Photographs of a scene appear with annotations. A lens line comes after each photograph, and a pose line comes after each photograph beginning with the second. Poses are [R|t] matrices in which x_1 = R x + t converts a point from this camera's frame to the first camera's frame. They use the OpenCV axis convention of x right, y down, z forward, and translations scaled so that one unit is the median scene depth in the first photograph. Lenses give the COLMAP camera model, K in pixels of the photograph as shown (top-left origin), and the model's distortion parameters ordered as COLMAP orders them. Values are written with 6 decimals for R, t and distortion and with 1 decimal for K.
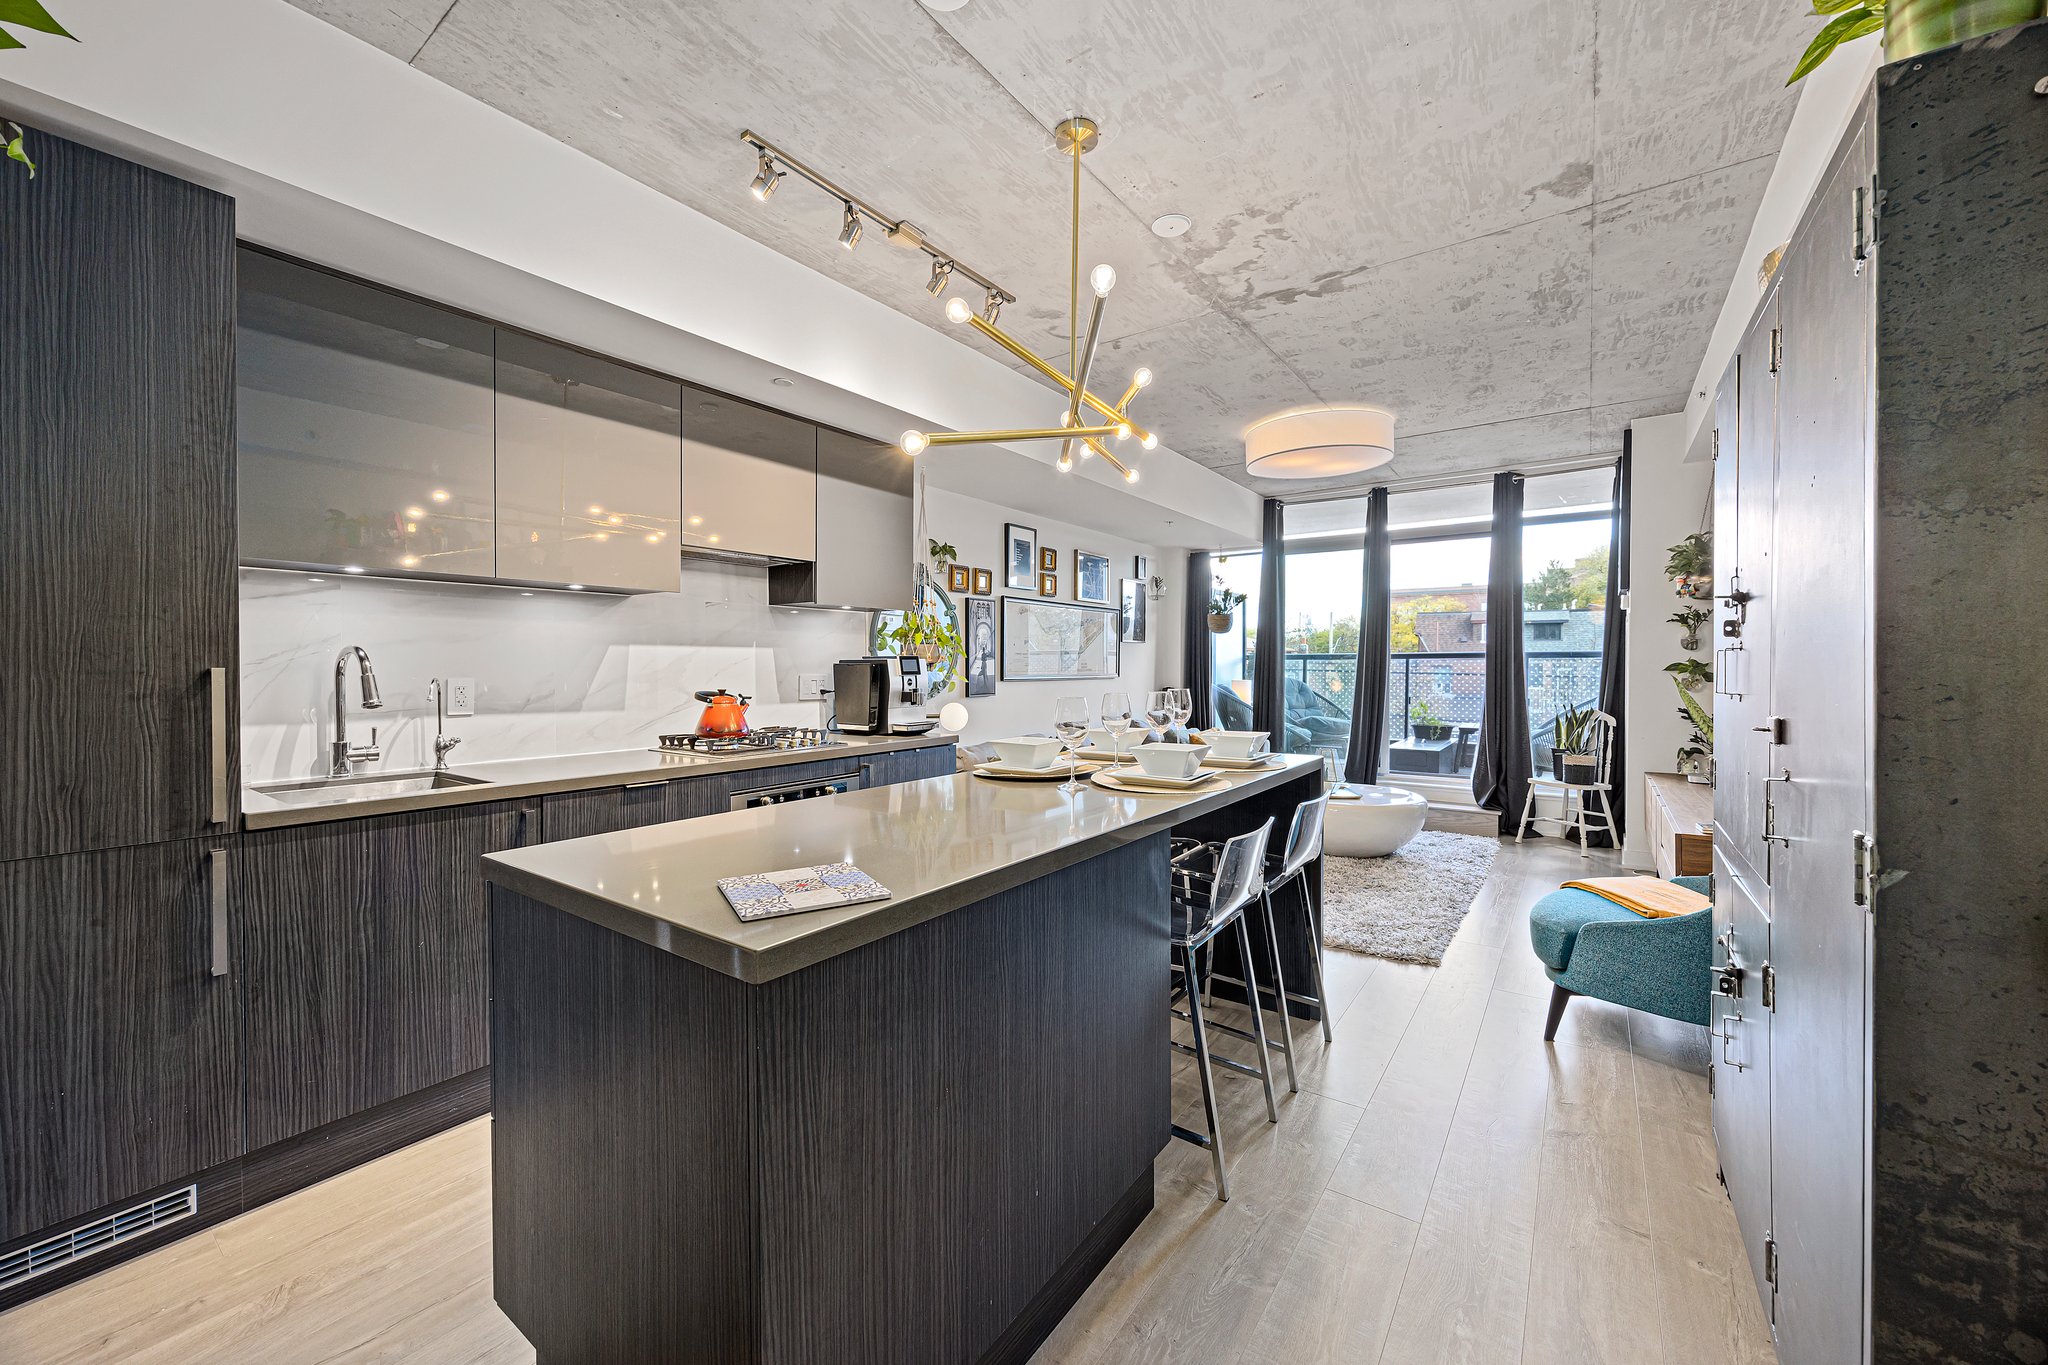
lens RADIAL K [[782.7, 0, 1029.6], [0, 782.7, 673.7], [0, 0, 1]] dist [0.000189, 0.000487]
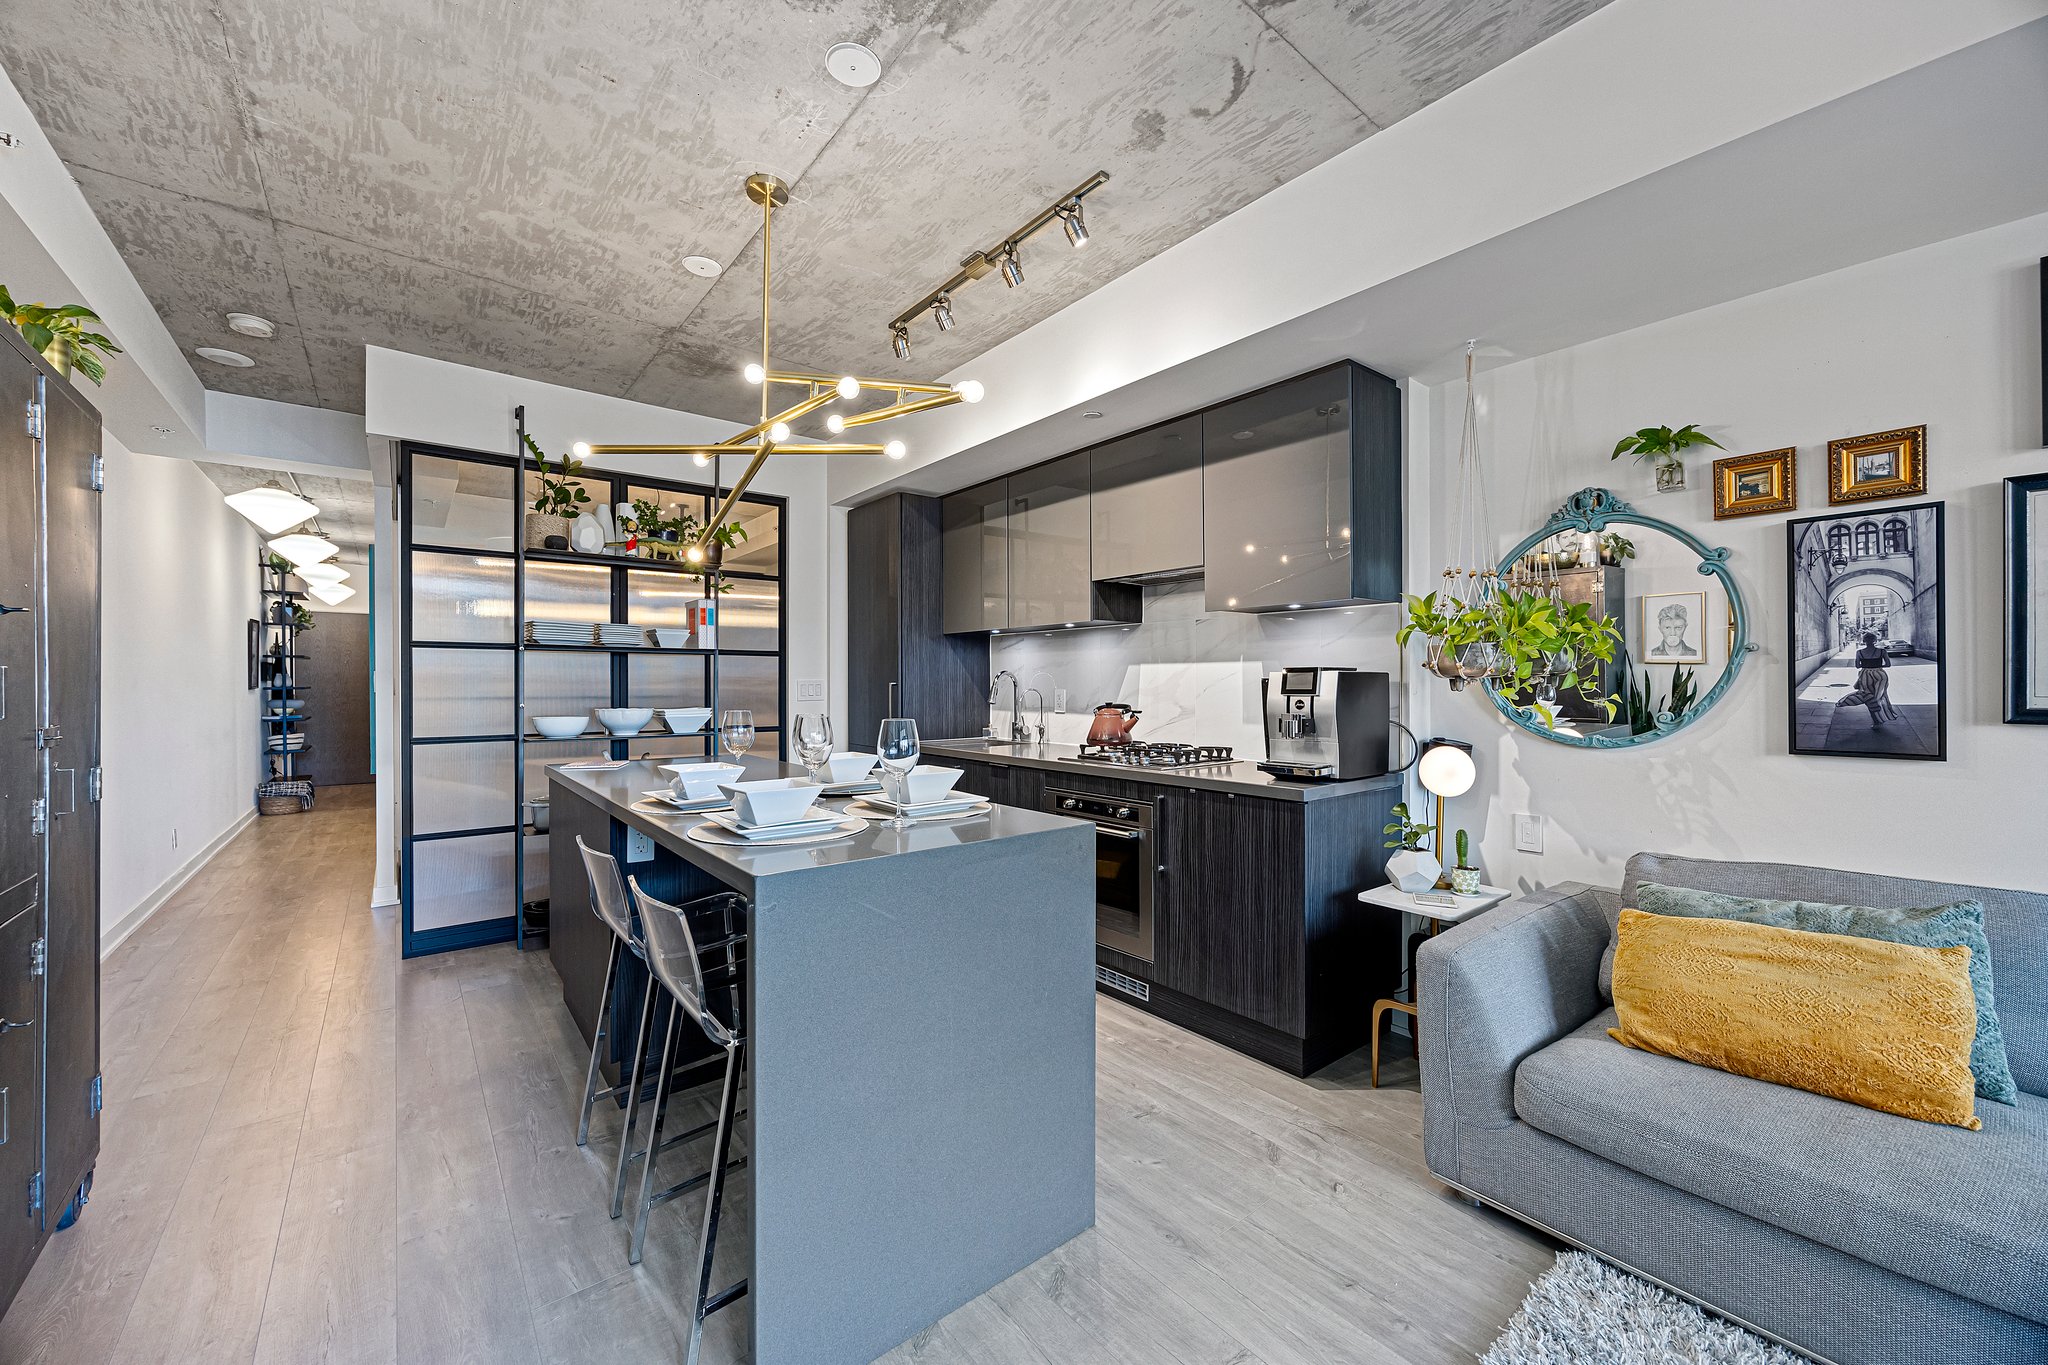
lens RADIAL K [[779.5, 0, 1027.9], [0, 779.5, 682.9], [0, 0, 1]] dist [-0.001549, 0.000292]
pose [[-0.260376, 0.003323, -0.965502, 0.461363], [-0.007614, 0.999956, 0.005495, -0.008491], [0.965477, 0.008782, -0.260339, 0.749778]]
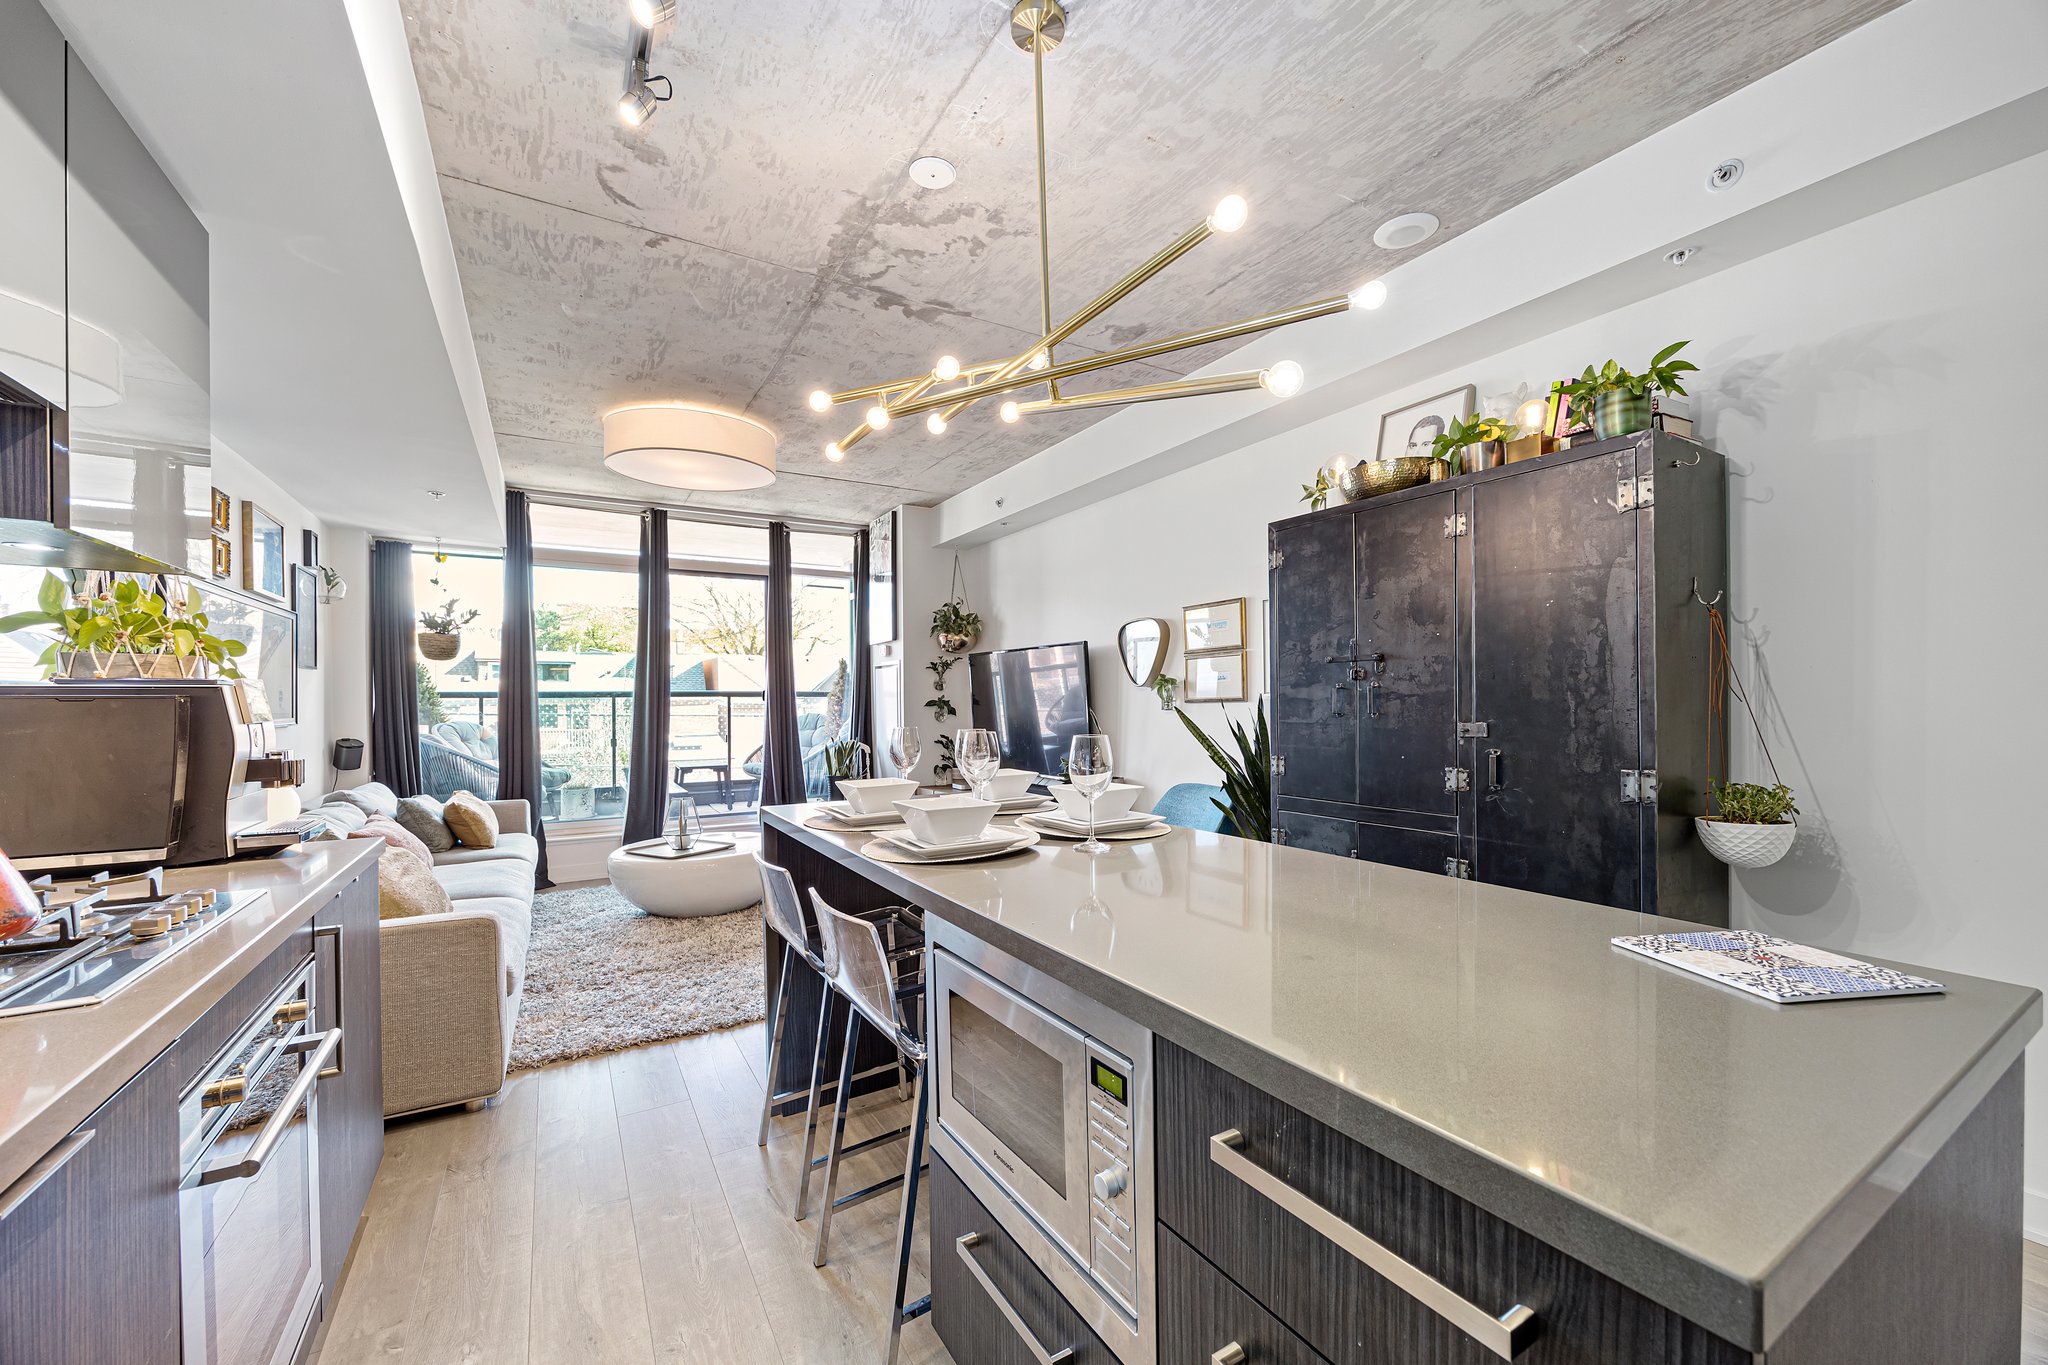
lens RADIAL K [[794.4, 0, 1028.6], [0, 794.4, 713.2], [0, 0, 1]] dist [-0.008278, 0.004458]
pose [[0.395909, -0.014456, 0.918176, -0.315523], [0.017250, 0.999817, 0.008303, 0.000025], [-0.918128, 0.012552, 0.396086, 0.322545]]
